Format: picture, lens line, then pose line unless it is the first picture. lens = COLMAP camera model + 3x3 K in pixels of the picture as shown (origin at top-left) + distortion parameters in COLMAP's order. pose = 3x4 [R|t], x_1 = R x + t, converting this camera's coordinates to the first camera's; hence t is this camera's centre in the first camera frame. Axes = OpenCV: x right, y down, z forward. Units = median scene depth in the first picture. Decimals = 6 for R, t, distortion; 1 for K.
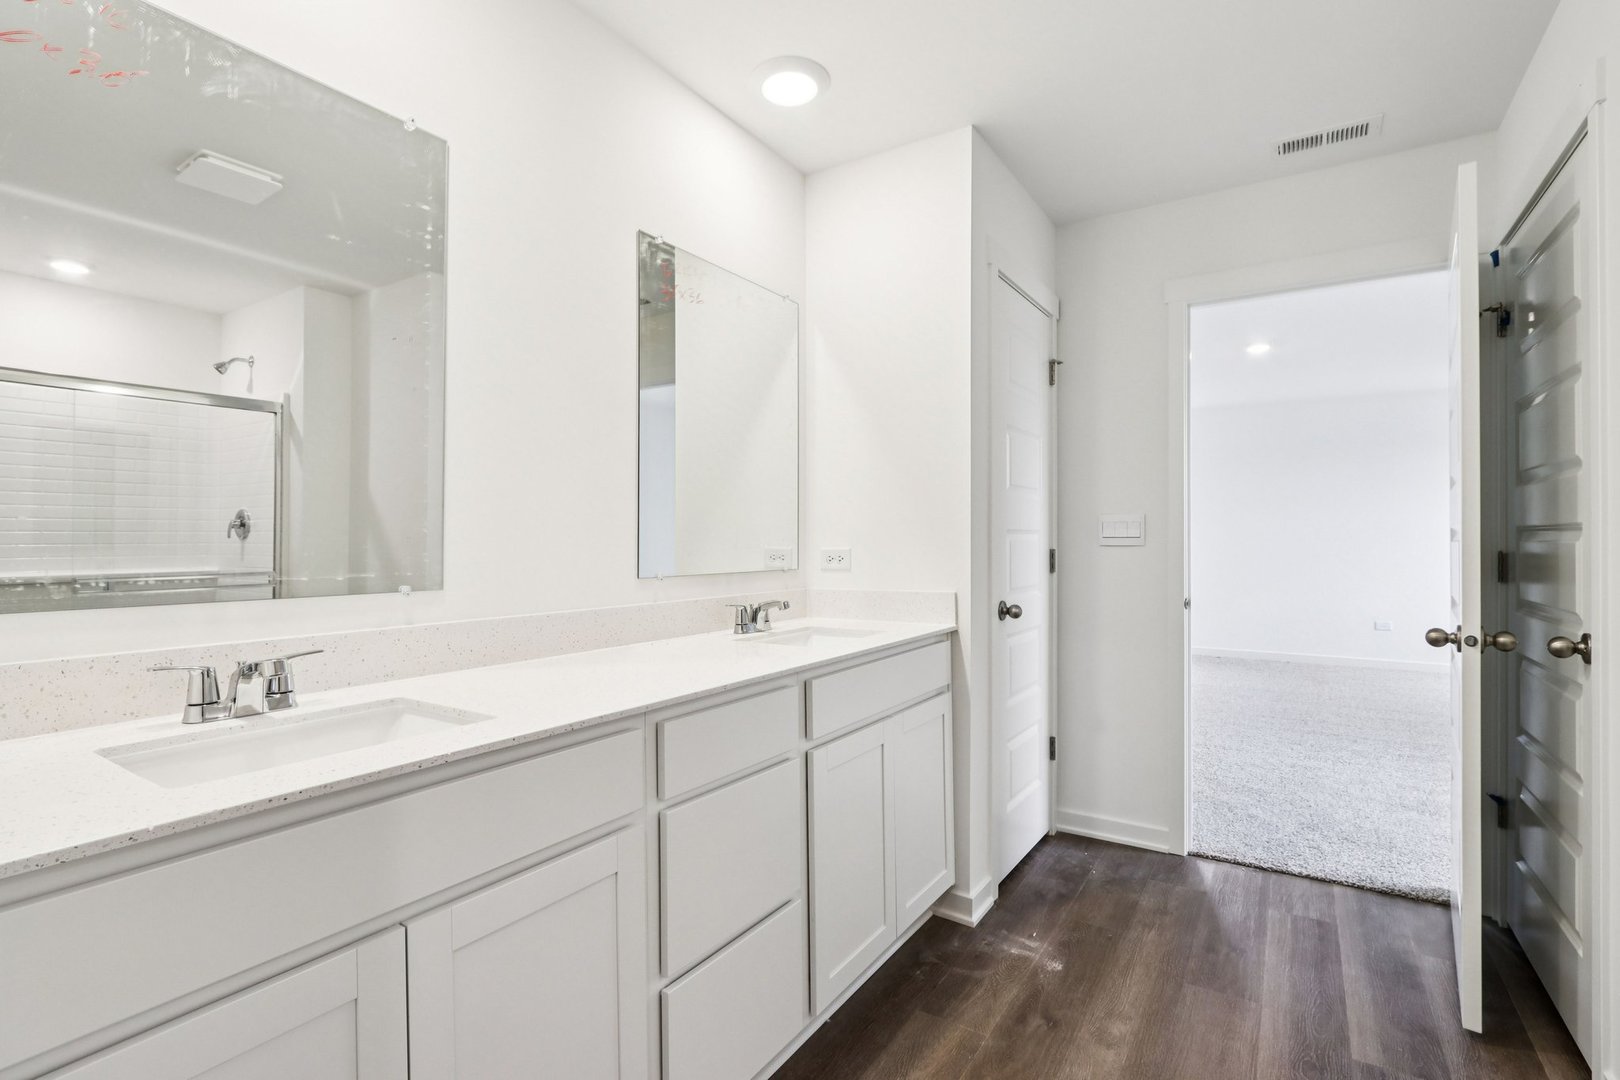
lens RADIAL K [[769.6, 0, 820.2], [0, 769.6, 546.8], [0, 0, 1]] dist [-0.000238, -0.000554]
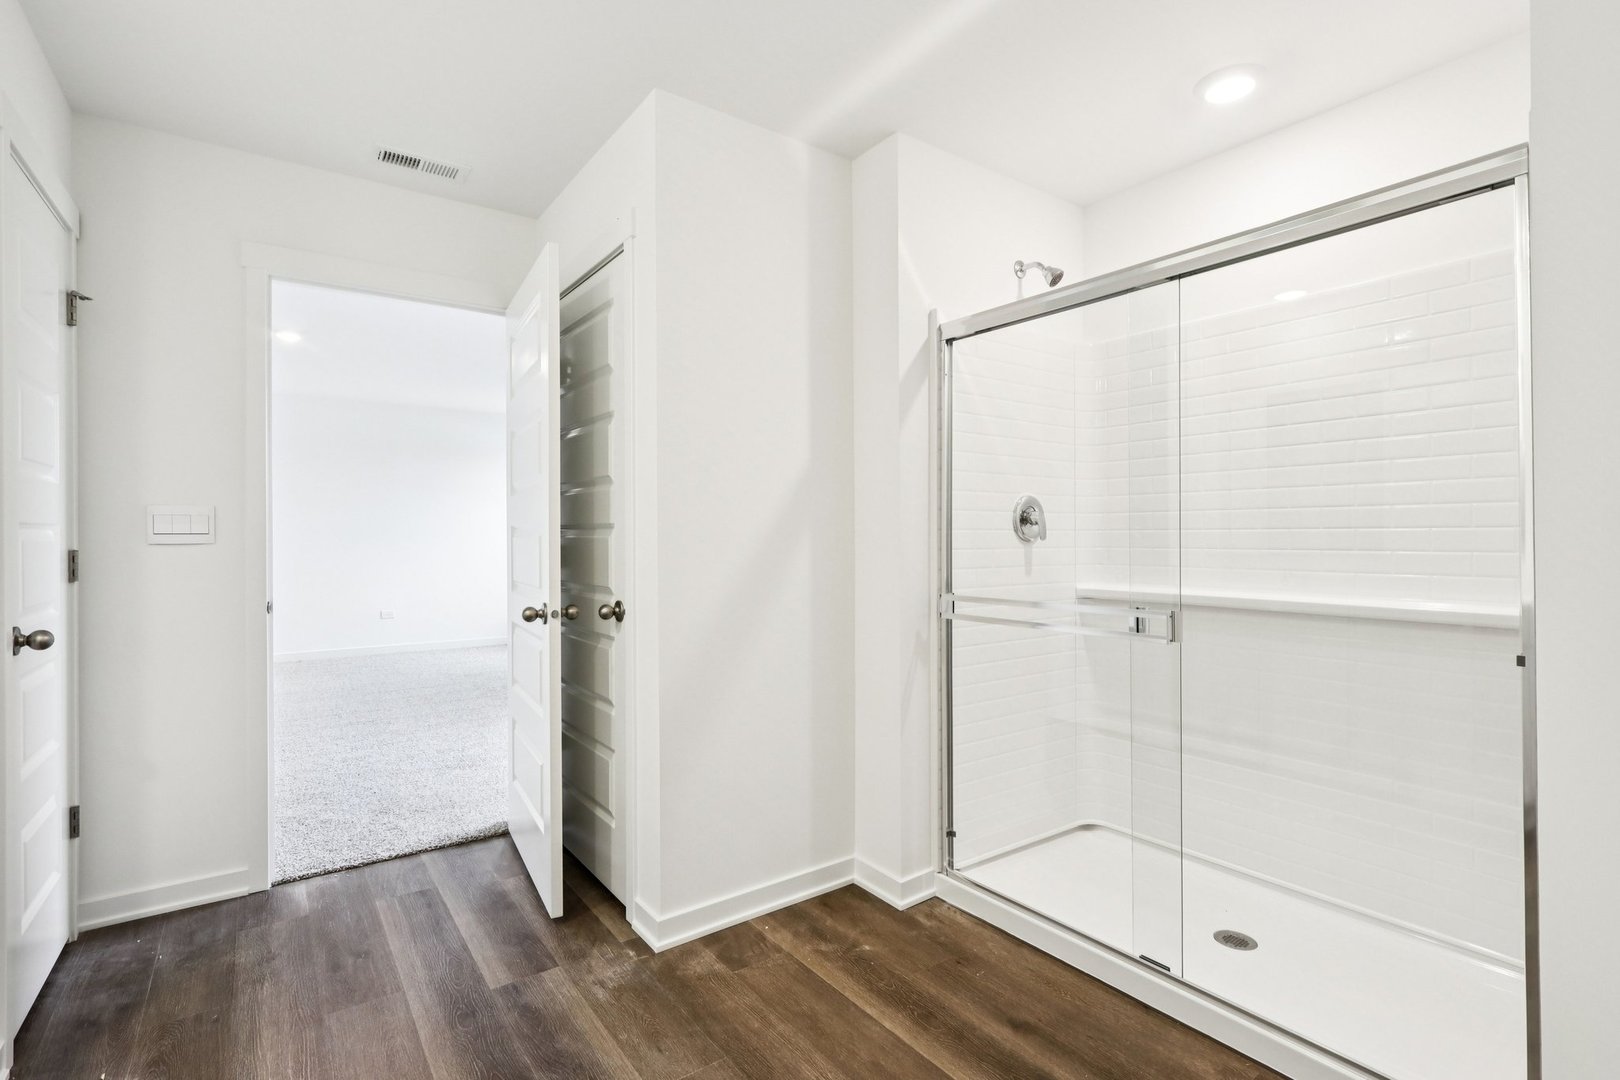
lens RADIAL K [[761.6, 0, 812.0], [0, 761.6, 537.8], [0, 0, 1]] dist [-0.000379, 0.000807]
pose [[0.377113, -0.005526, 0.926151, -0.124104], [0.011378, 0.999934, 0.001334, -0.001698], [-0.926097, 0.010035, 0.377152, 0.087792]]
